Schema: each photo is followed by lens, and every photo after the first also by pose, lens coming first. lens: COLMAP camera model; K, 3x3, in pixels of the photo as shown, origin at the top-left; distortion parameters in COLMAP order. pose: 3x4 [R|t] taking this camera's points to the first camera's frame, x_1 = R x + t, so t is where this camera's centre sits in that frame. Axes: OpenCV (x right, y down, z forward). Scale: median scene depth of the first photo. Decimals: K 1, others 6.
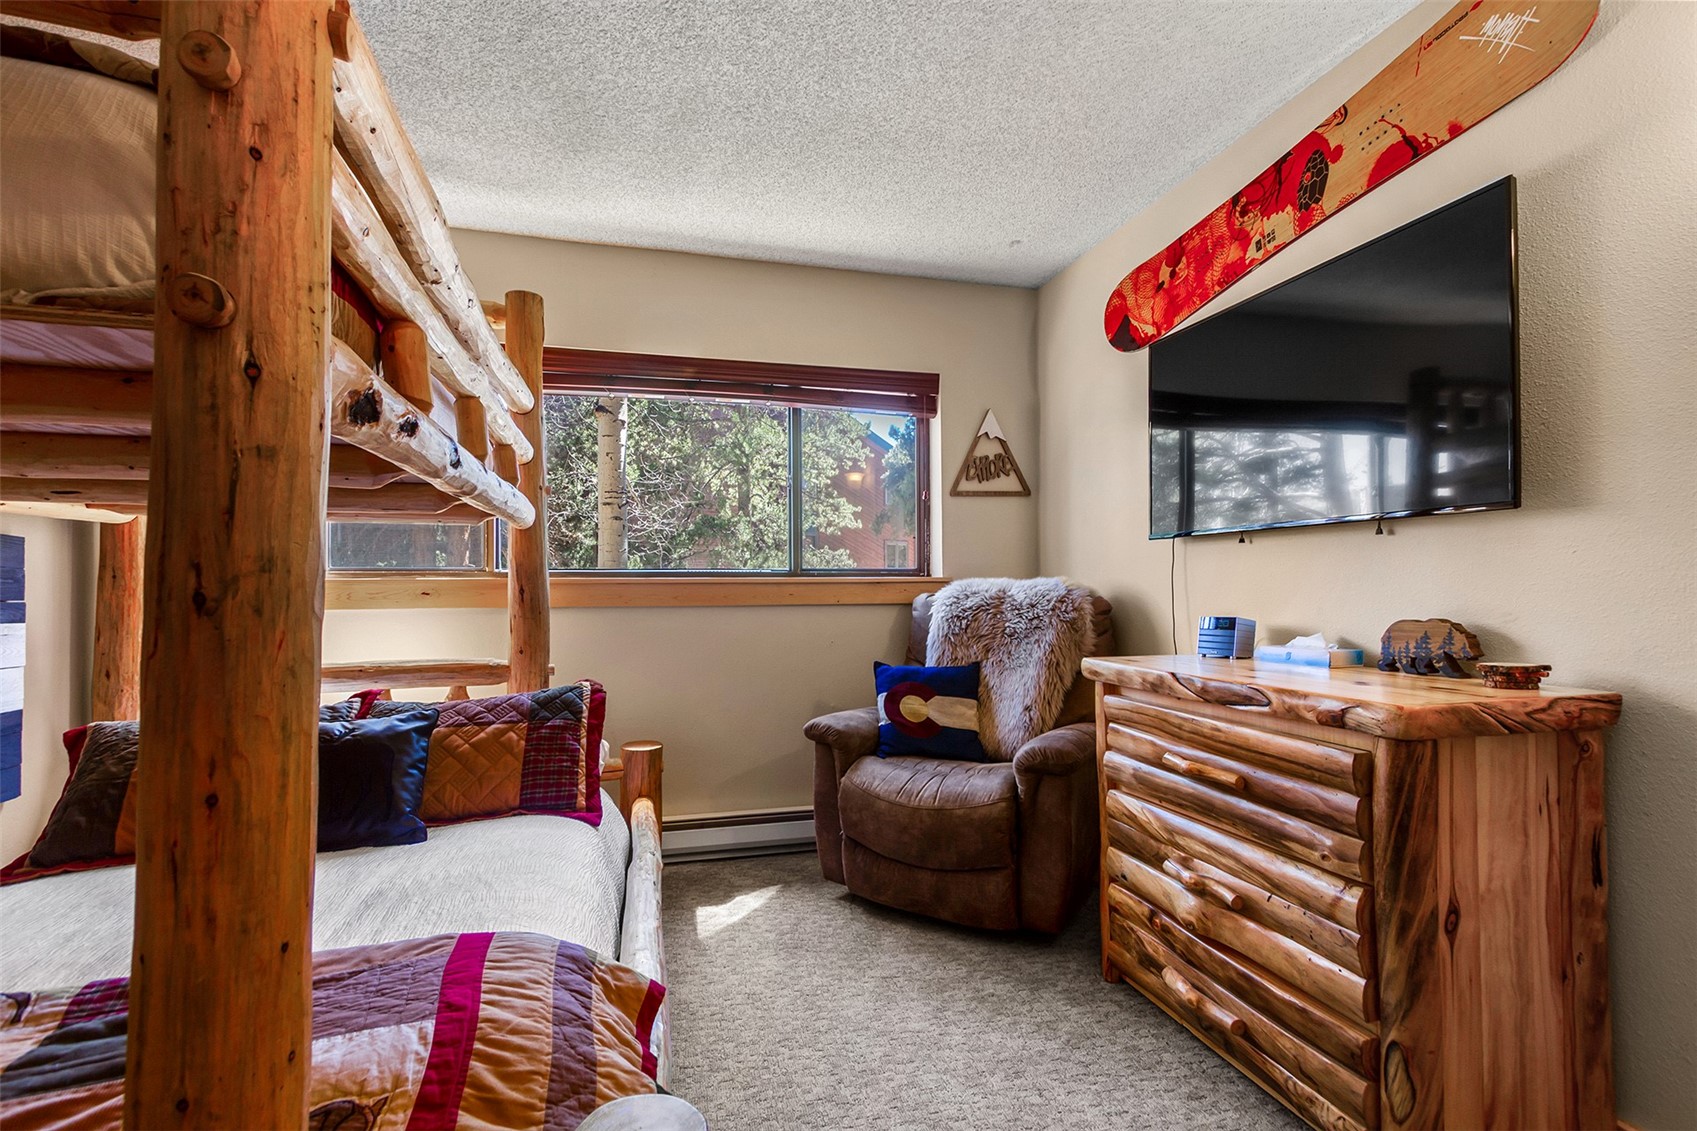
lens RADIAL K [[785.3, 0, 848.5], [0, 785.3, 565.5], [0, 0, 1]] dist [0.002997, -0.000085]
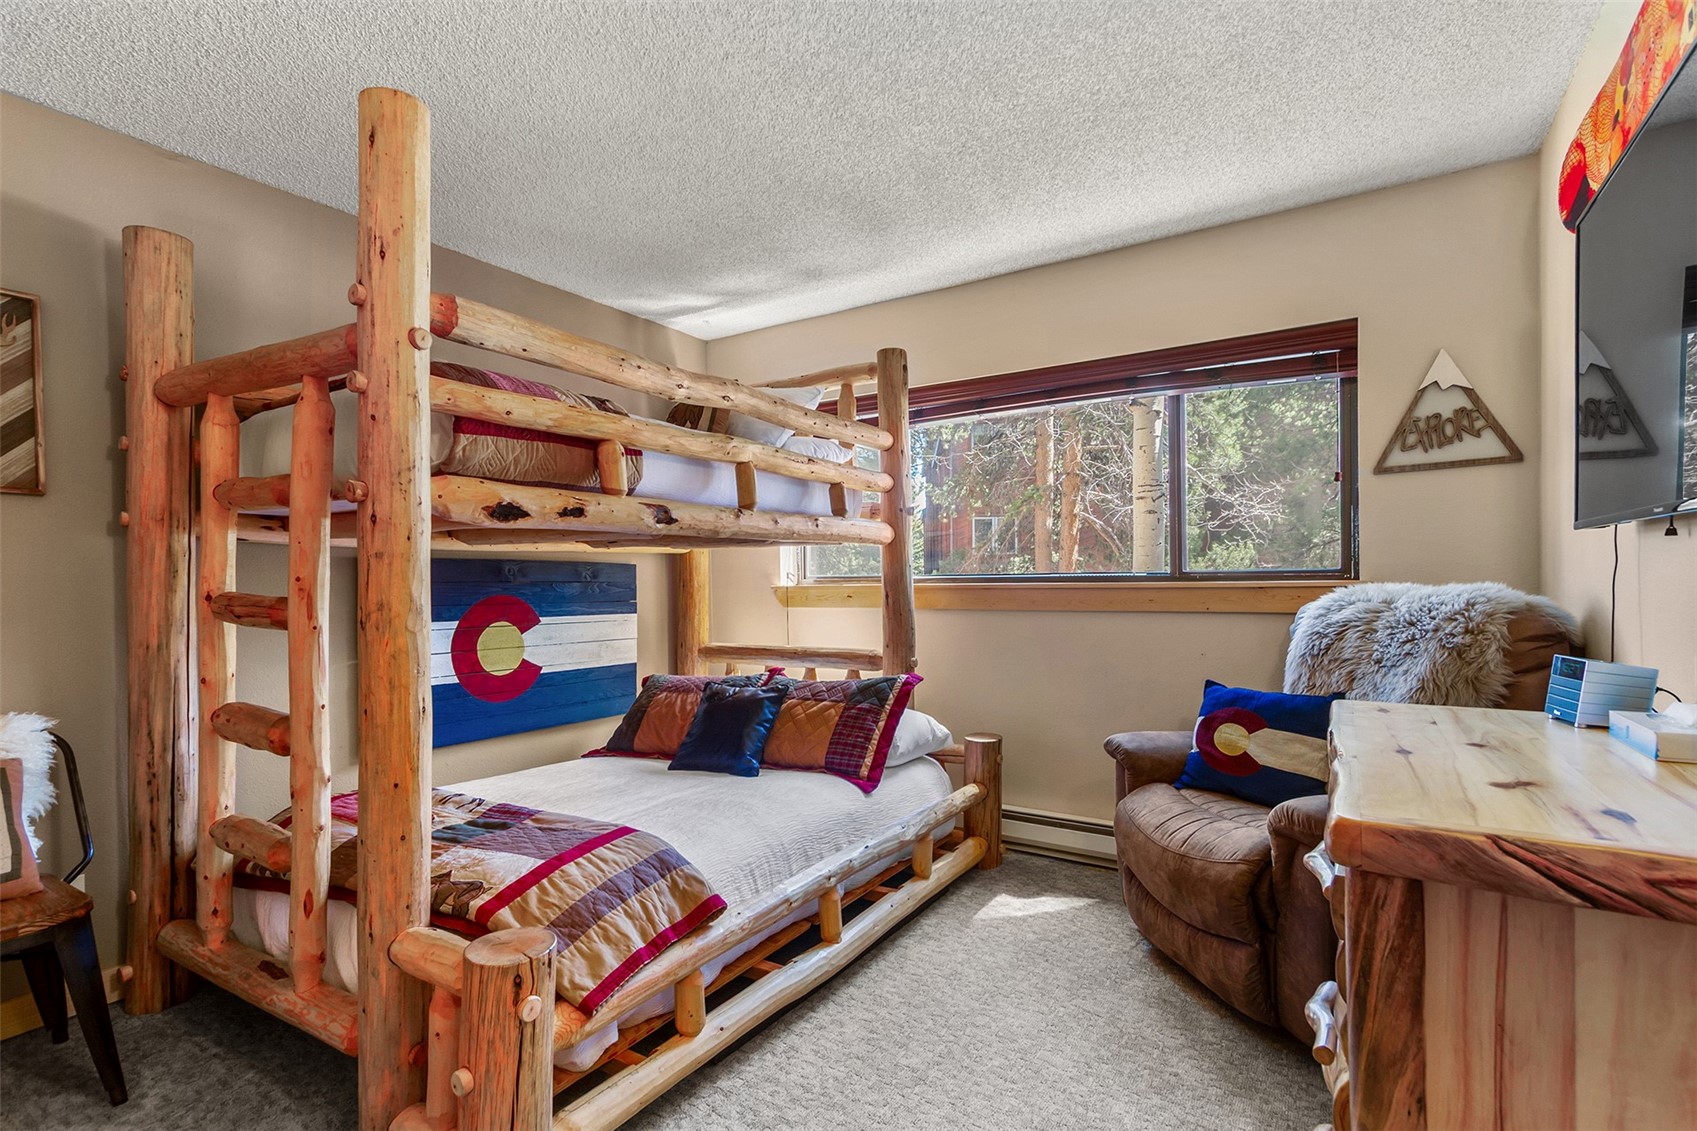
lens RADIAL K [[792.6, 0, 846.4], [0, 792.6, 571.1], [0, 0, 1]] dist [0.001398, 0.000302]
pose [[0.678124, -0.010548, -0.734872, 0.456602], [0.028280, 0.999531, 0.011750, -0.023324], [0.734404, -0.028750, 0.678104, 0.121618]]
